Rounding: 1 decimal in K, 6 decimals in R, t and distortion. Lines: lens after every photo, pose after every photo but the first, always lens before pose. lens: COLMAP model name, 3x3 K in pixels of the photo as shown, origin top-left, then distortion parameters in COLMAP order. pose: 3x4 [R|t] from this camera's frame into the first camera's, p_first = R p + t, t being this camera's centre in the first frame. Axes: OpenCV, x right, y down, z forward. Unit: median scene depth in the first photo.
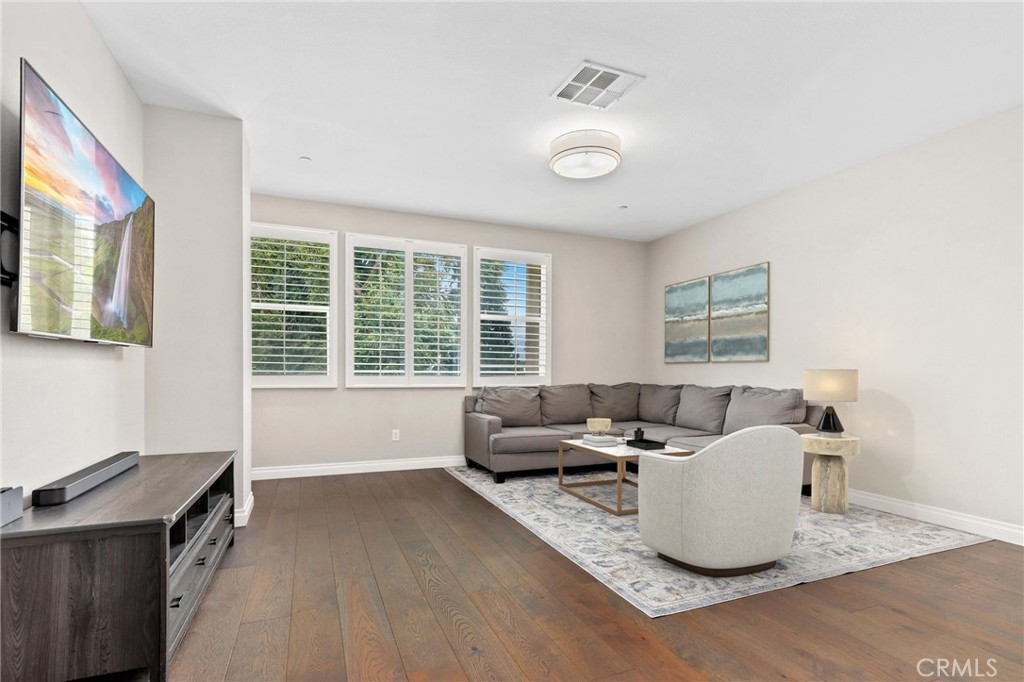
lens RADIAL K [[515.6, 0, 528.2], [0, 515.6, 371.3], [0, 0, 1]] dist [-0.002864, -0.000898]
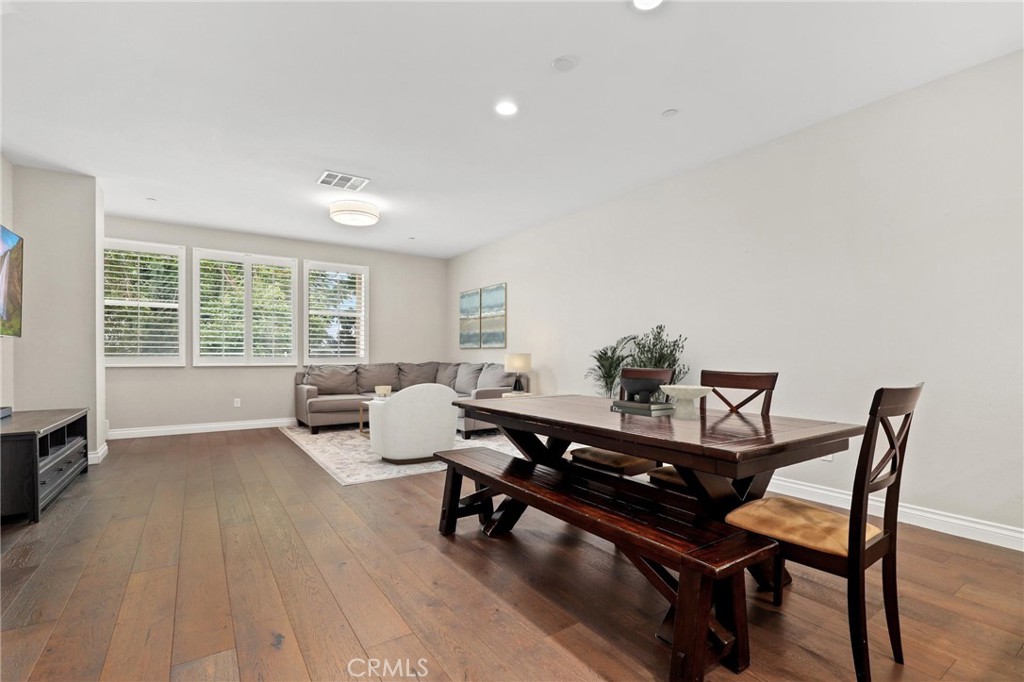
lens RADIAL K [[456.3, 0, 538.6], [0, 456.3, 363.0], [0, 0, 1]] dist [-0.025992, 0.000165]
pose [[0.967843, -0.001786, 0.251549, 0.208663], [-0.002988, 0.999823, 0.018596, 0.000033], [-0.251538, -0.018749, 0.967666, -0.317446]]
